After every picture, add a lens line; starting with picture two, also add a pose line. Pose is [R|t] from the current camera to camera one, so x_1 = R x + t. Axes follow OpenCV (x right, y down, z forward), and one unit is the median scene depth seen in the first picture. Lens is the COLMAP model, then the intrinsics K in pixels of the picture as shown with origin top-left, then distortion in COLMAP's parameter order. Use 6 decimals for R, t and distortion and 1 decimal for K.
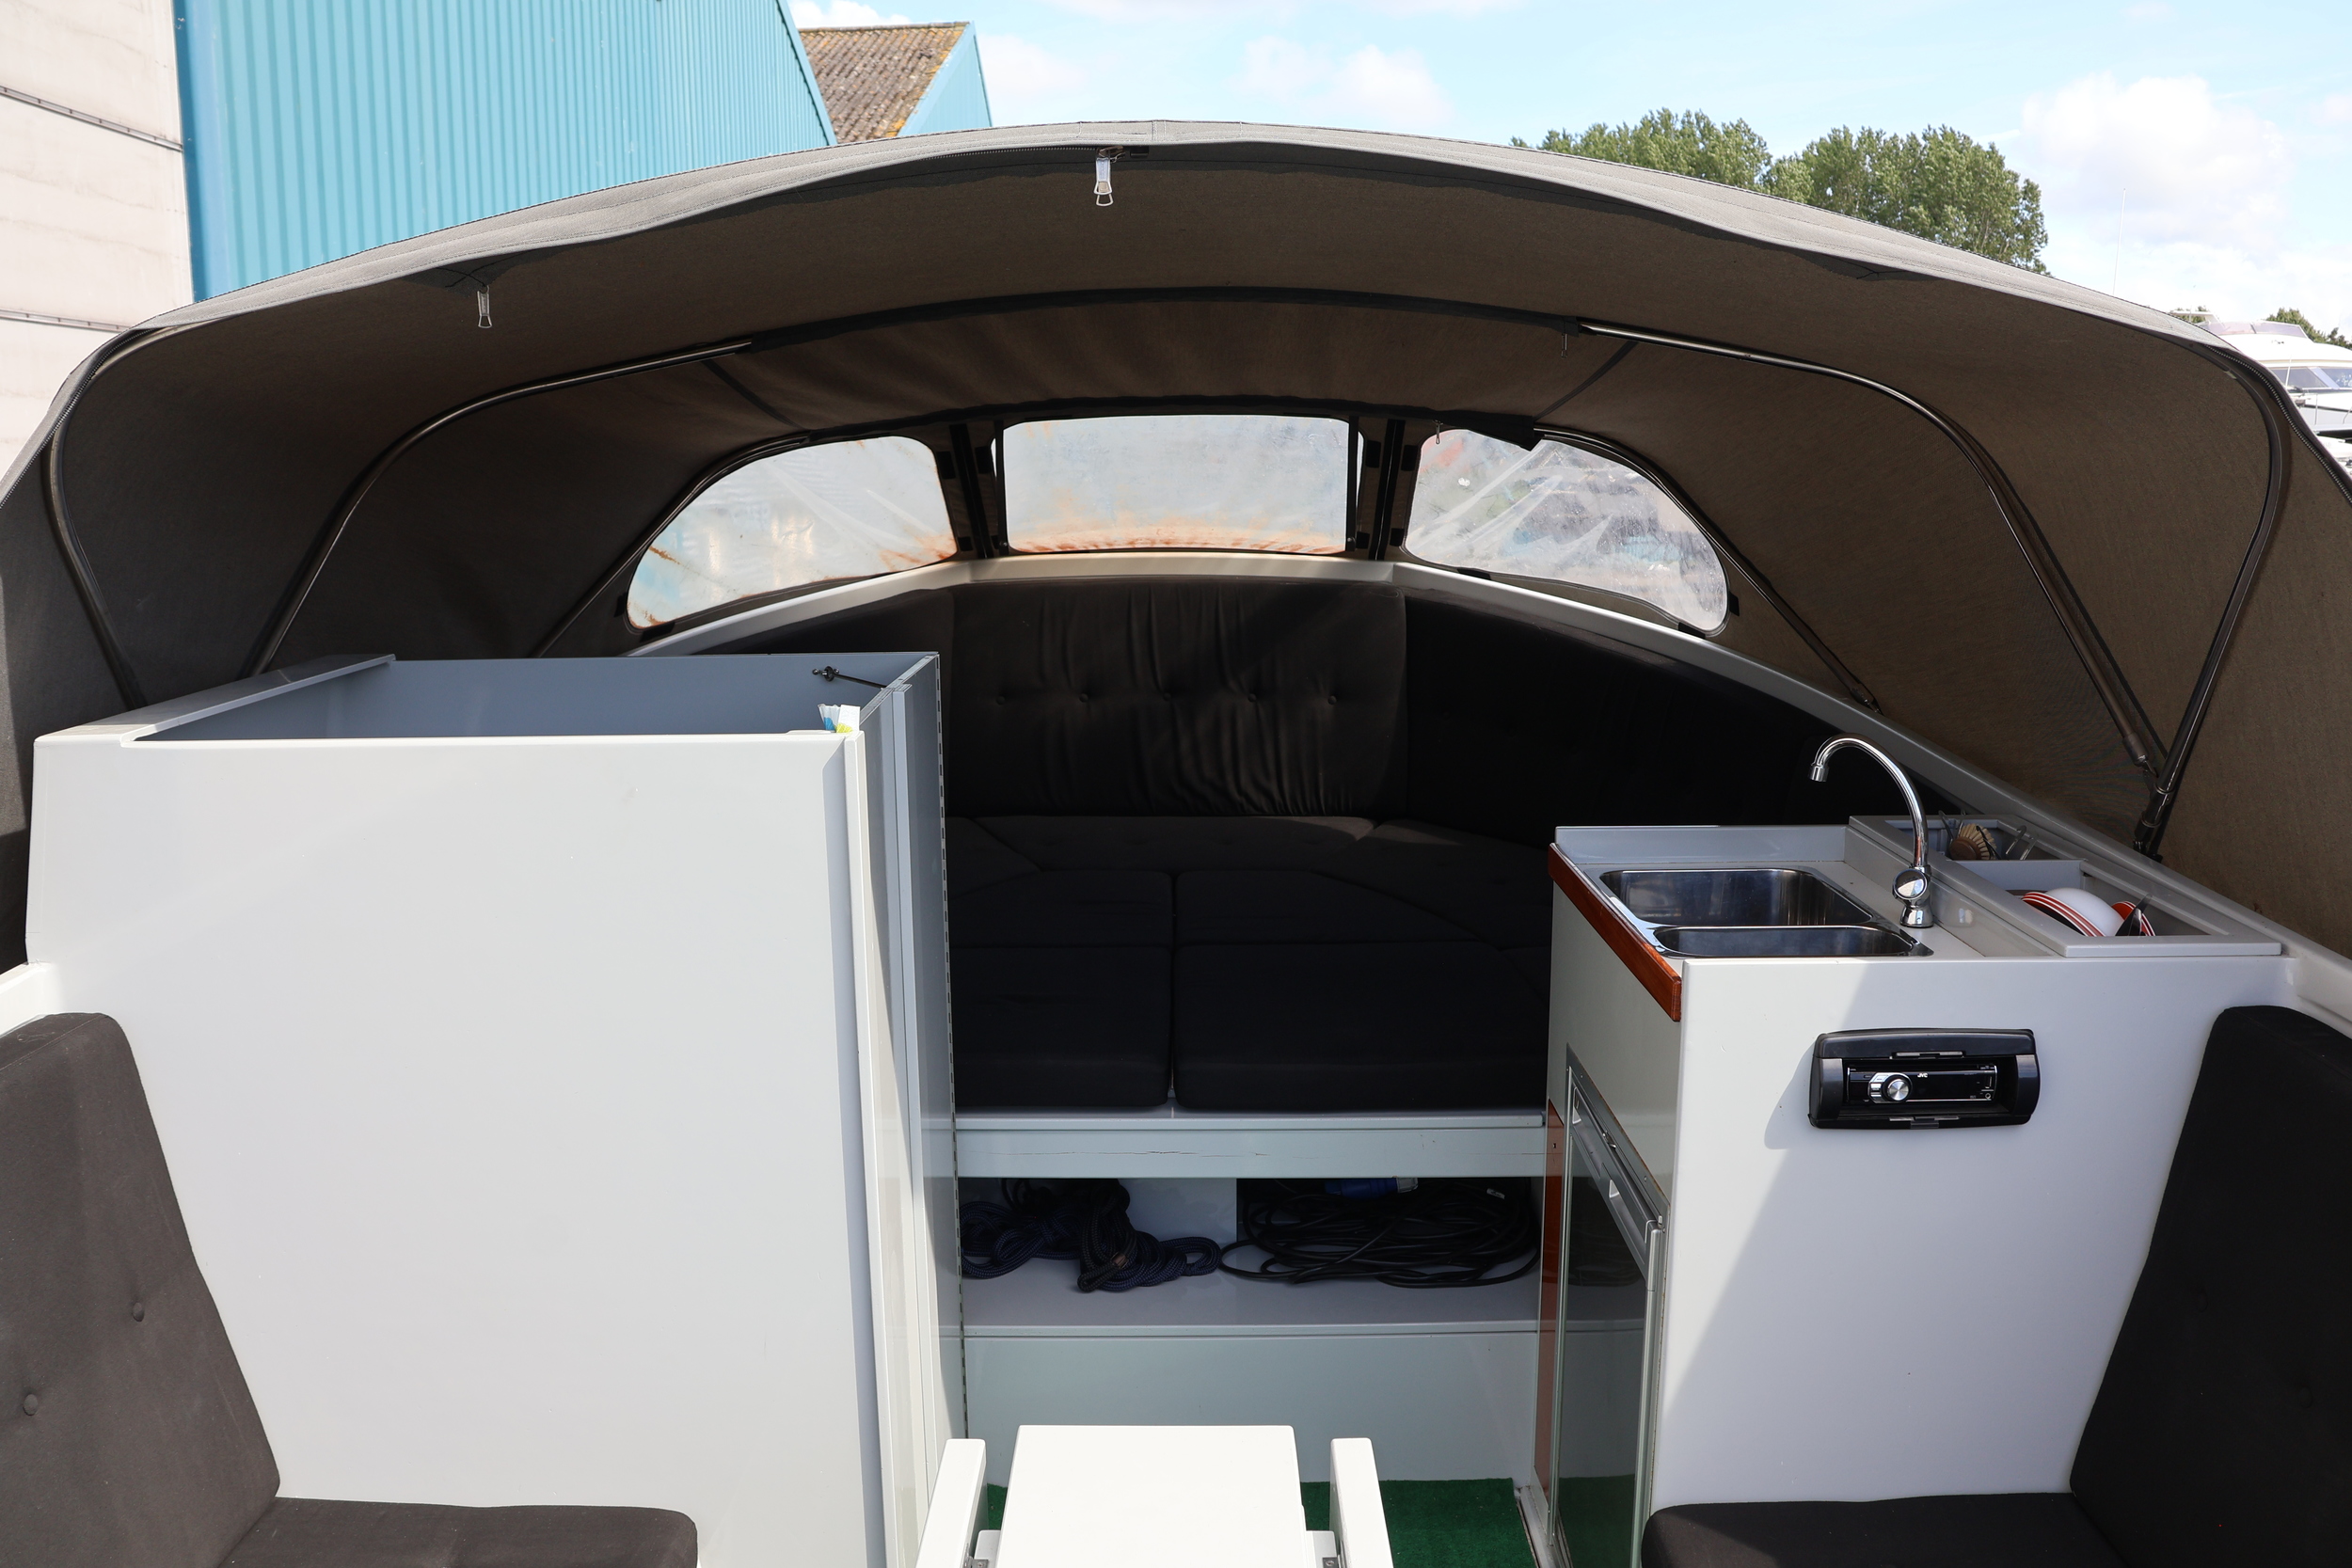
lens RADIAL K [[1971.9, 0, 1179.2], [0, 1971.9, 809.3], [0, 0, 1]] dist [-0.140969, 0.094833]
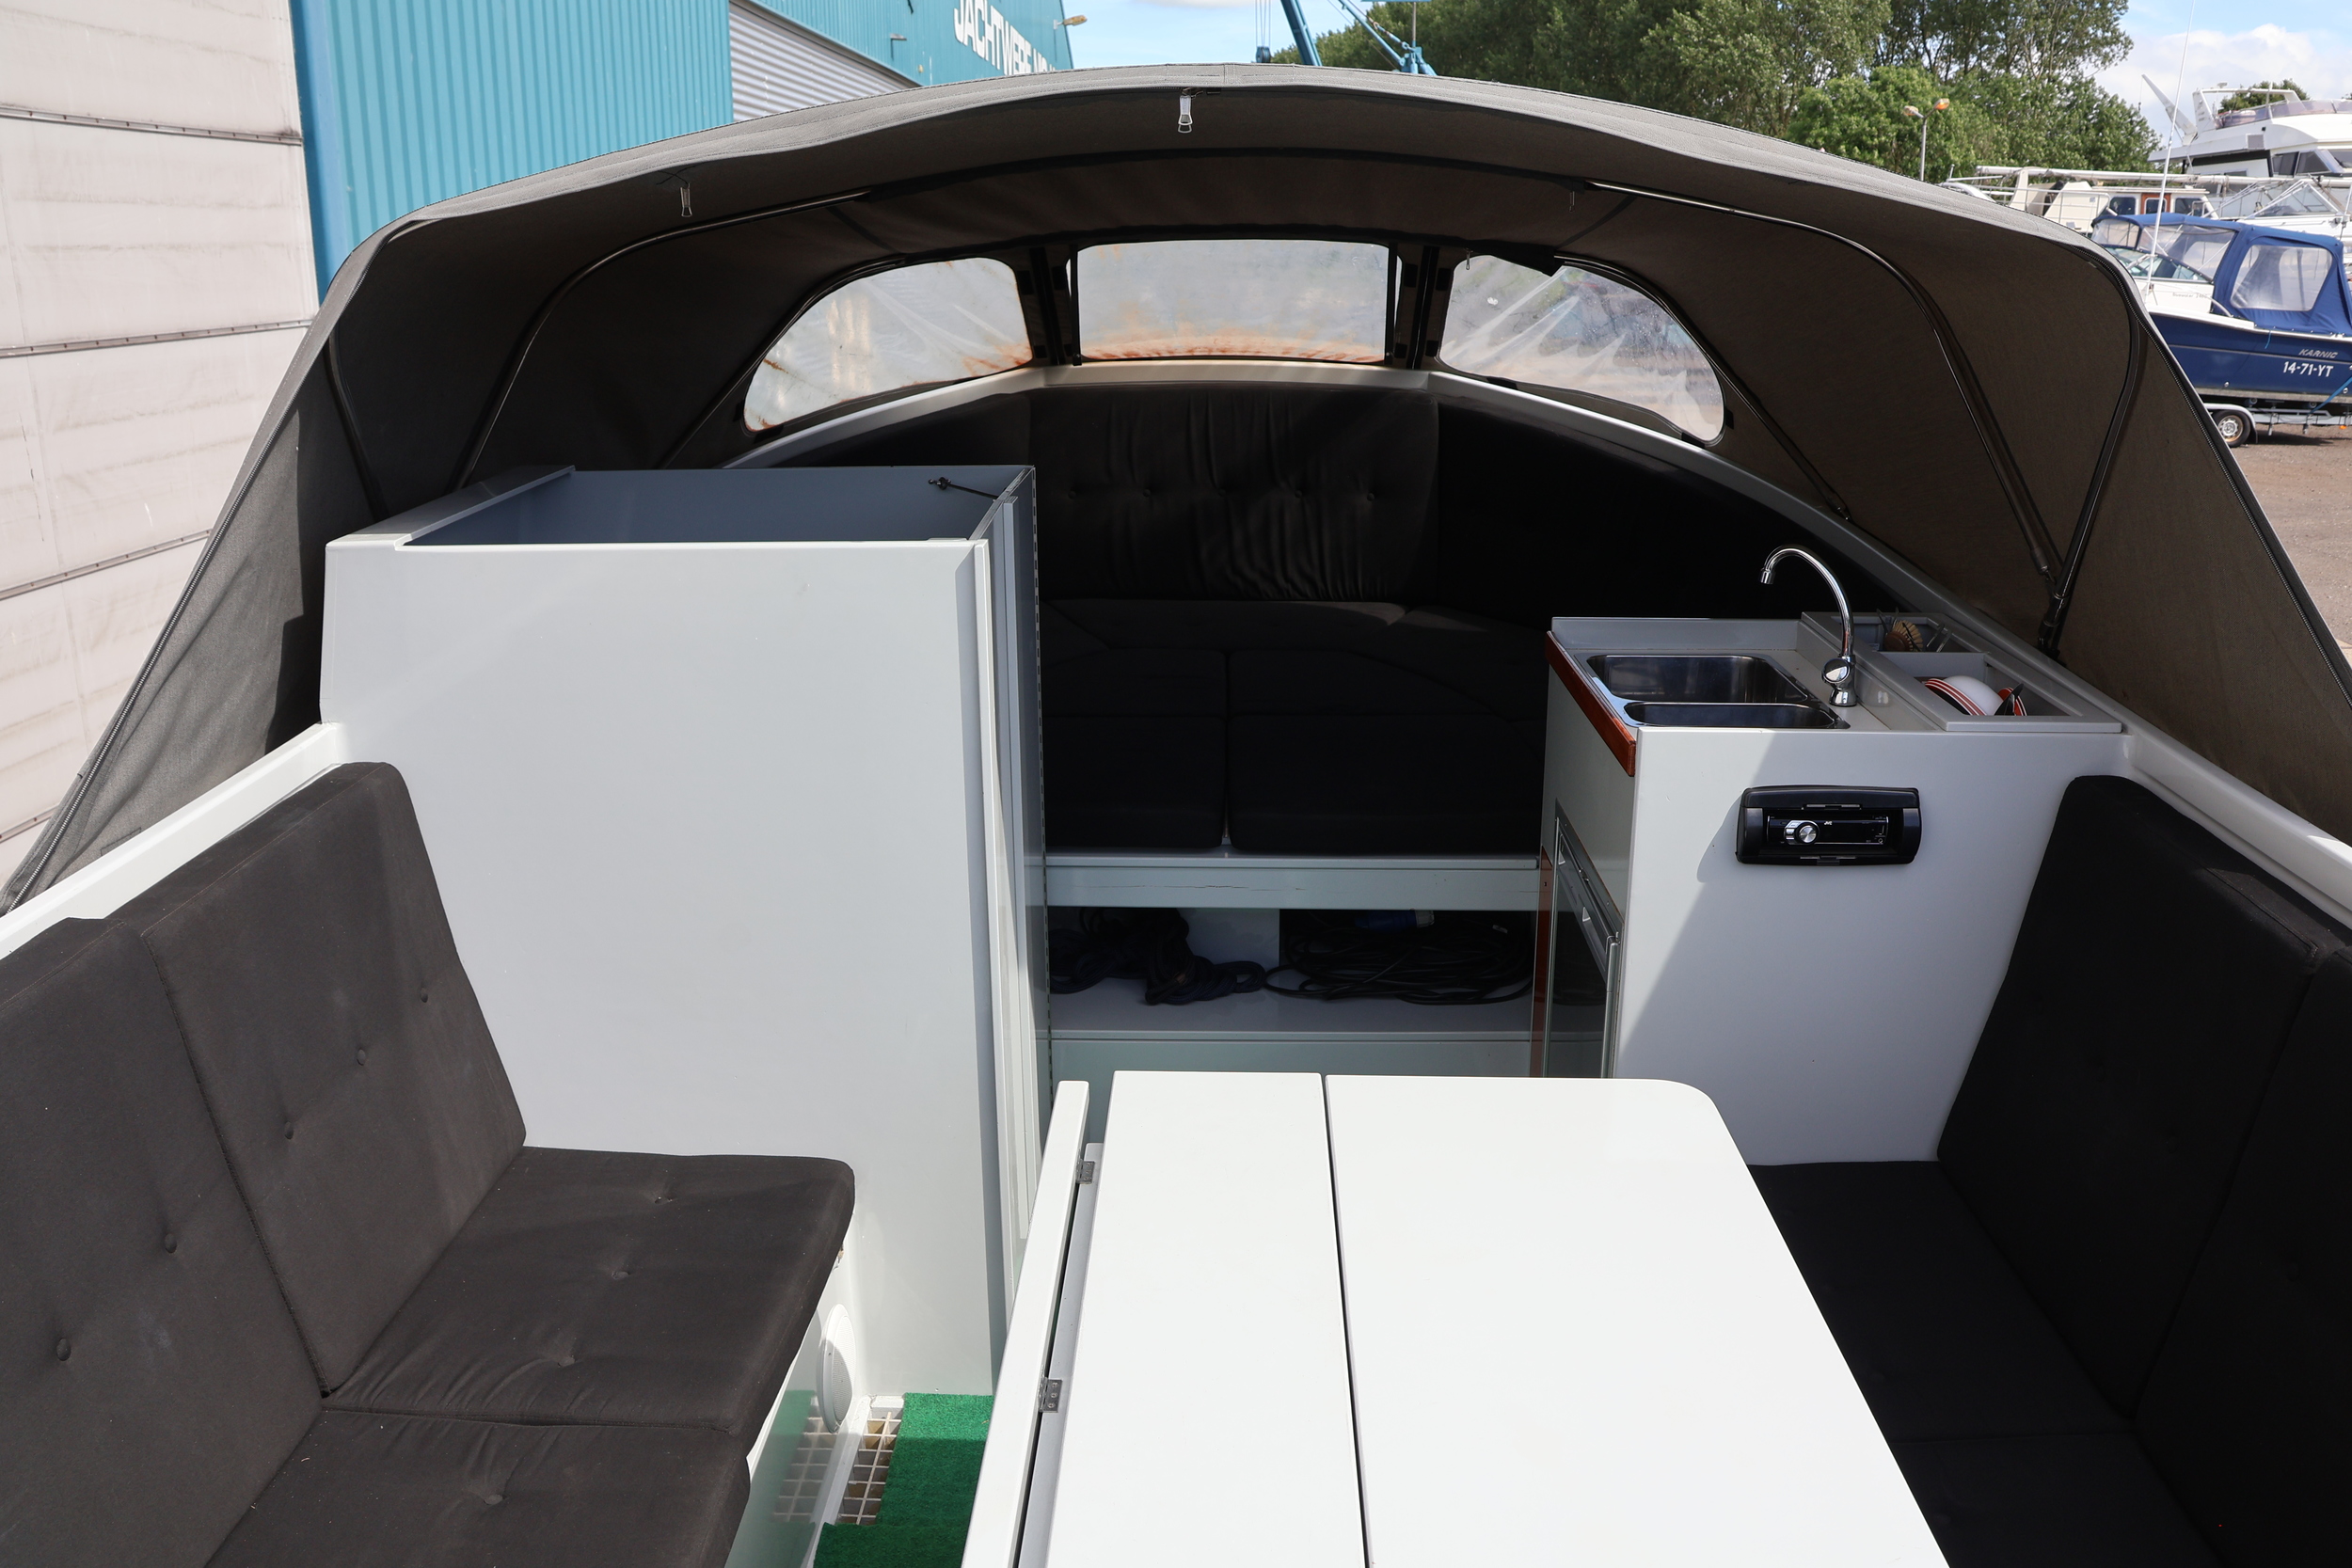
lens RADIAL K [[1971.9, 0, 1189.1], [0, 1971.9, 799.3], [0, 0, 1]] dist [-0.140969, 0.094833]
pose [[0.999801, 0.009961, -0.017294, -0.007250], [-0.008031, 0.994091, 0.108254, -0.009643], [0.018270, -0.108093, 0.993973, -0.228604]]
